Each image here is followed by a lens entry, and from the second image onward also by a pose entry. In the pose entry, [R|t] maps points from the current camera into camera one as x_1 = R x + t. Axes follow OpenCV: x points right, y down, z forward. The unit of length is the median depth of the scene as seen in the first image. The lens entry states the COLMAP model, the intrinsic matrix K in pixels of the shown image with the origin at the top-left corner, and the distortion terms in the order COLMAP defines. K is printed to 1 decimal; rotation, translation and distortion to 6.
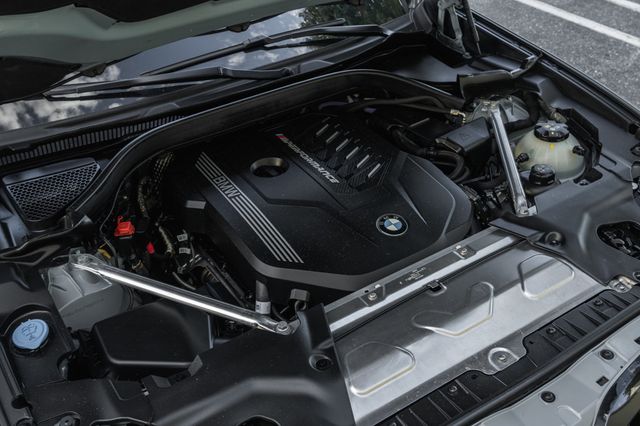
lens RADIAL K [[467.7, 0, 325.9], [0, 467.7, 209.4], [0, 0, 1]] dist [-0.009224, 0.000387]
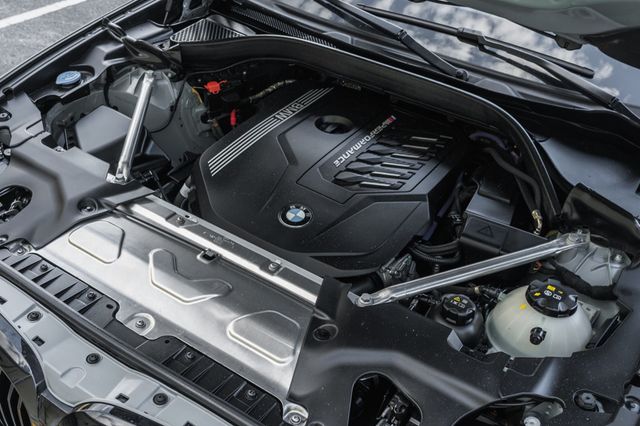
lens RADIAL K [[467.7, 0, 325.9], [0, 467.7, 209.4], [0, 0, 1]] dist [-0.009224, 0.000387]
pose [[0.538565, 0.665241, -0.517109, 0.565445], [-0.640521, 0.721975, 0.261696, -0.228529], [0.547431, 0.190279, 0.814931, 0.202519]]
